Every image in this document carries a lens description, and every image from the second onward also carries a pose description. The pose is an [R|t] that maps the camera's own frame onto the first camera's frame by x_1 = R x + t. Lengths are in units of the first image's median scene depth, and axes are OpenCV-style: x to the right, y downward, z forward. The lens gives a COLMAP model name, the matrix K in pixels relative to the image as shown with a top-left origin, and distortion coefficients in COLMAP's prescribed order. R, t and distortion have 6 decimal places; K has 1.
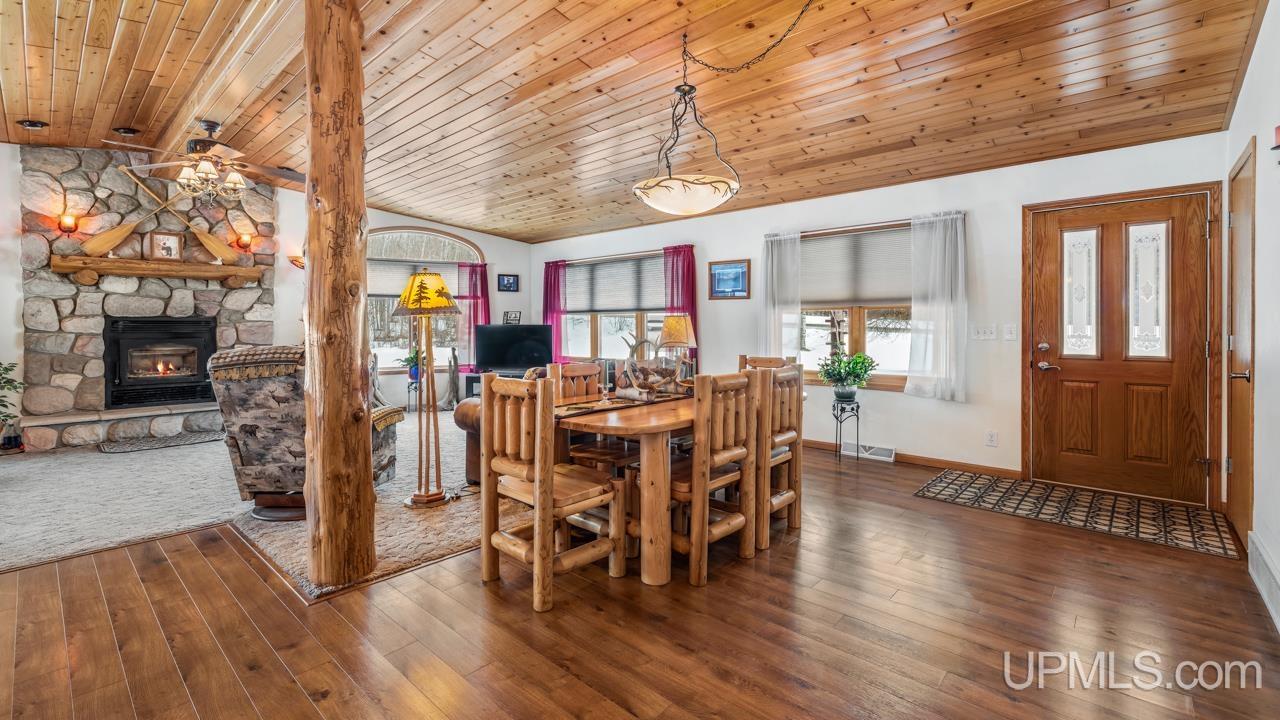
lens RADIAL K [[547.3, 0, 617.8], [0, 547.3, 330.8], [0, 0, 1]] dist [0.013593, -0.001016]
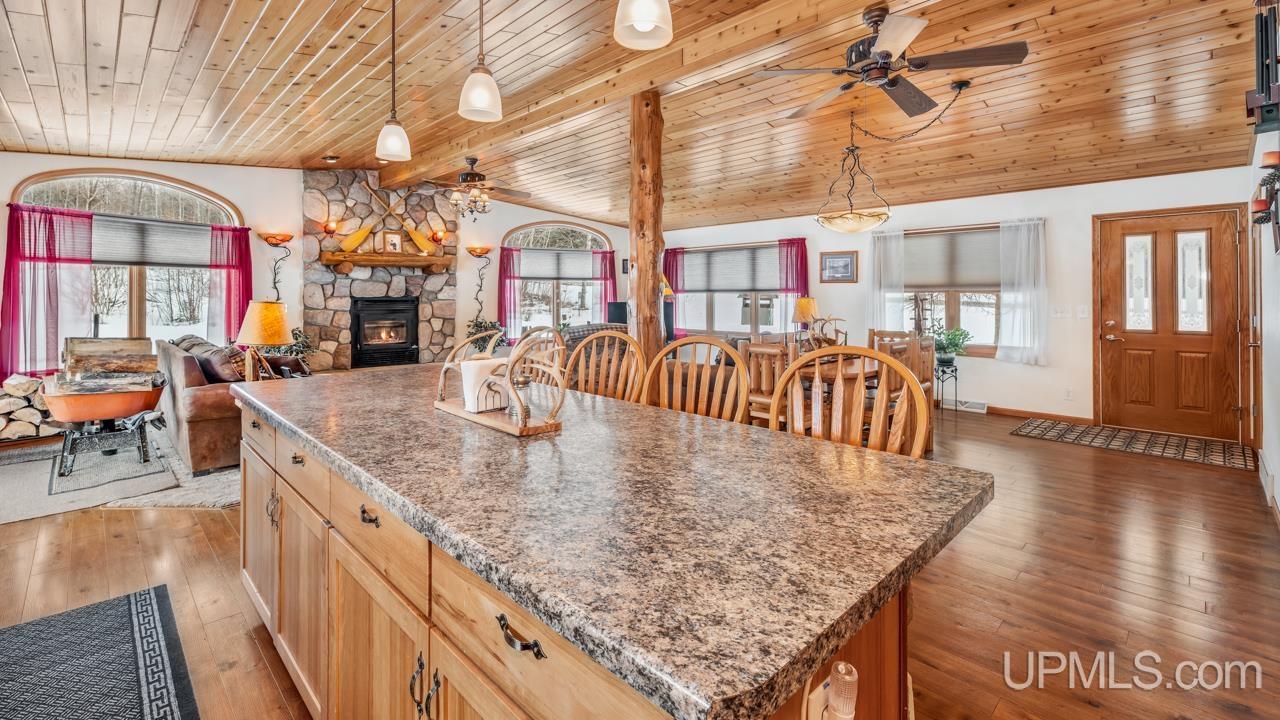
lens RADIAL K [[547.3, 0, 623.3], [0, 547.3, 295.5], [0, 0, 1]] dist [0.013593, -0.001016]
pose [[0.998323, -0.000503, -0.057881, -0.258915], [-0.000163, 0.999934, -0.011497, -0.018150], [0.057883, 0.011487, 0.998257, -0.319267]]
